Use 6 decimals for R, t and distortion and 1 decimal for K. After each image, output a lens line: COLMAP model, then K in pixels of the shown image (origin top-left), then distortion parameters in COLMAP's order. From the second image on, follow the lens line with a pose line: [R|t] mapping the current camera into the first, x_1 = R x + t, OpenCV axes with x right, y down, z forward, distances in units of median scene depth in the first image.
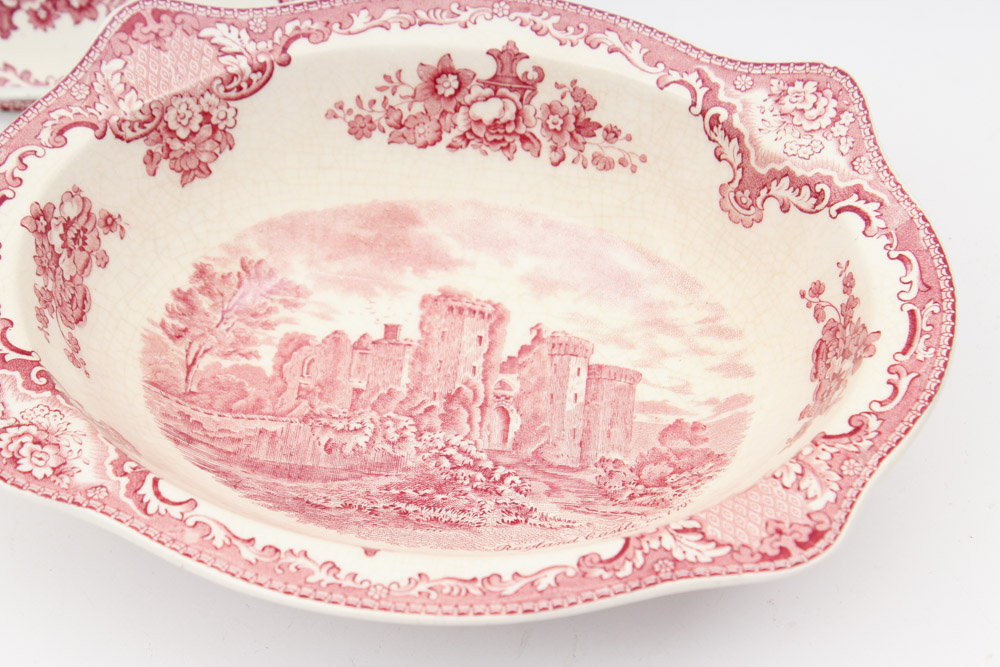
lens RADIAL K [[2391.0, 0, 481.7], [0, 2391.0, 331.0], [0, 0, 1]] dist [0.121634, -0.381272]
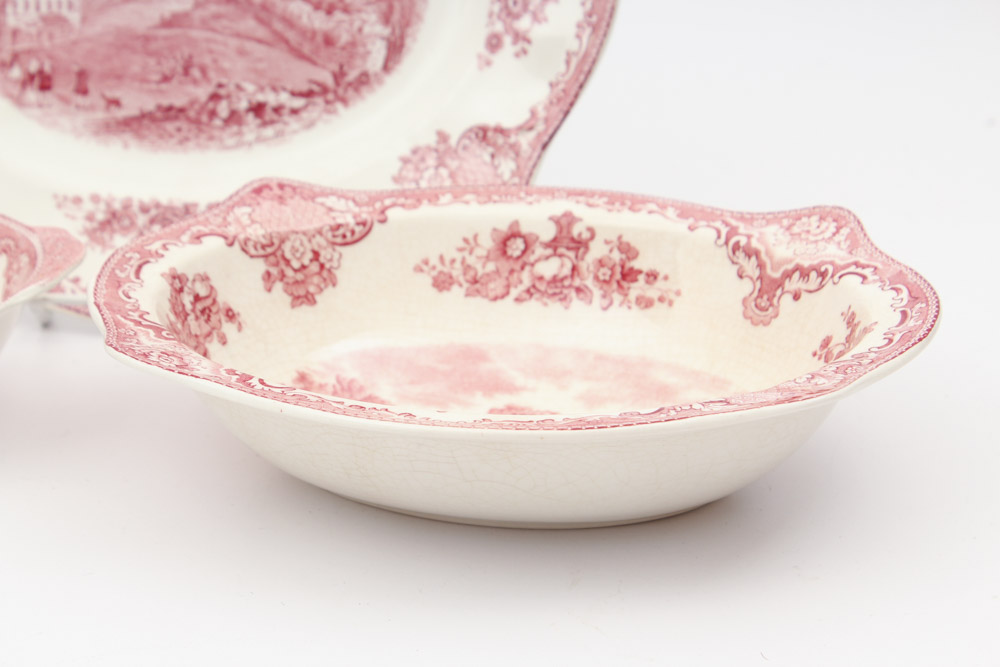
lens RADIAL K [[2391.0, 0, 481.7], [0, 2391.0, 331.0], [0, 0, 1]] dist [0.121634, -0.381272]
pose [[0.999367, 0.012002, -0.033486, 0.009817], [-0.027301, 0.862268, -0.505716, 0.553695], [0.022805, 0.506311, 0.862050, -0.020707]]
